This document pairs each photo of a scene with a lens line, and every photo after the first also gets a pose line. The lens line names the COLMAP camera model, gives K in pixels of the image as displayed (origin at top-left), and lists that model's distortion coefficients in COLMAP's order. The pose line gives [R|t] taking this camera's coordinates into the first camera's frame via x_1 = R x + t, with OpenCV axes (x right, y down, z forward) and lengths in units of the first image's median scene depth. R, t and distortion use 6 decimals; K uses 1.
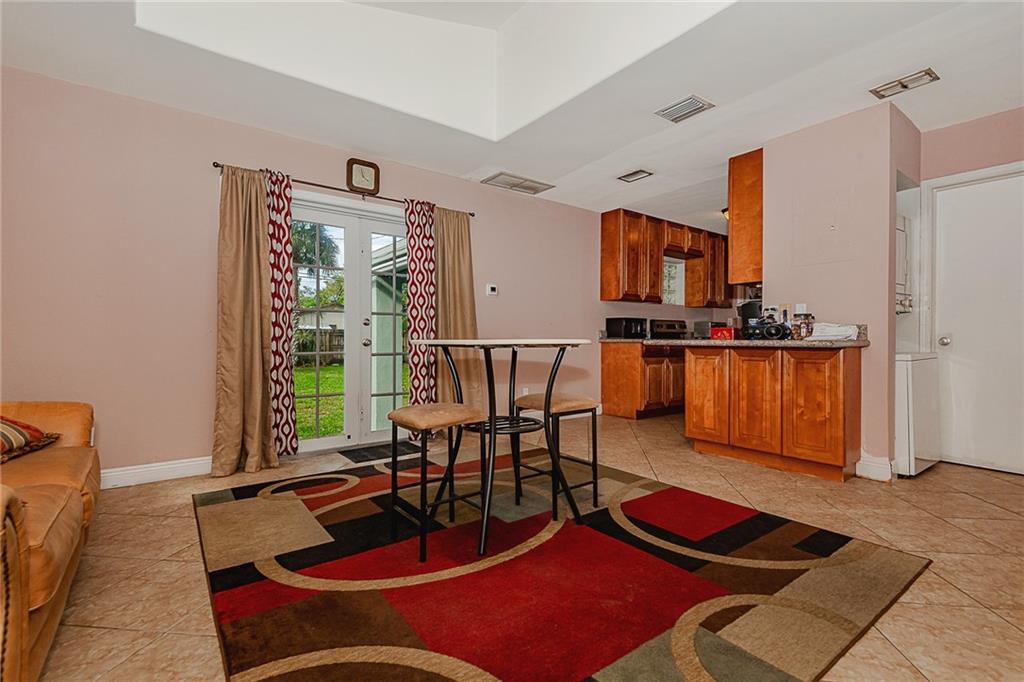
lens RADIAL K [[478.9, 0, 510.0], [0, 478.9, 345.6], [0, 0, 1]] dist [0.000661, -0.000162]
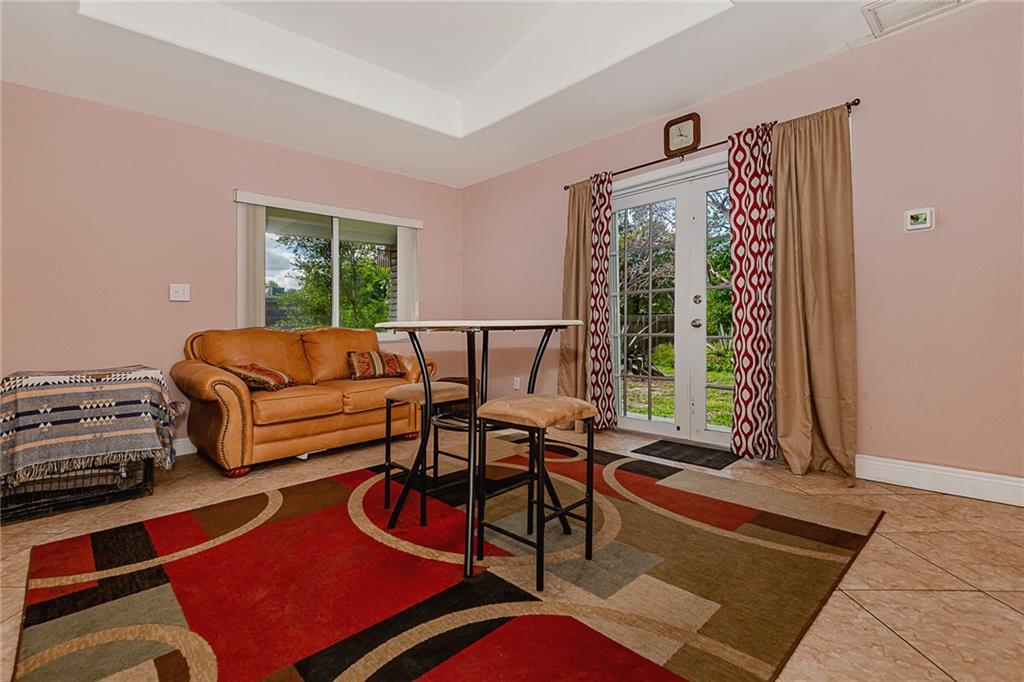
lens RADIAL K [[469.8, 0, 510.2], [0, 469.8, 324.2], [0, 0, 1]] dist [0.001267, -0.000265]
pose [[0.107838, -0.011421, -0.994103, 0.592151], [0.006368, 0.999921, -0.010797, 0.002048], [0.994148, -0.005166, 0.107902, 0.683486]]
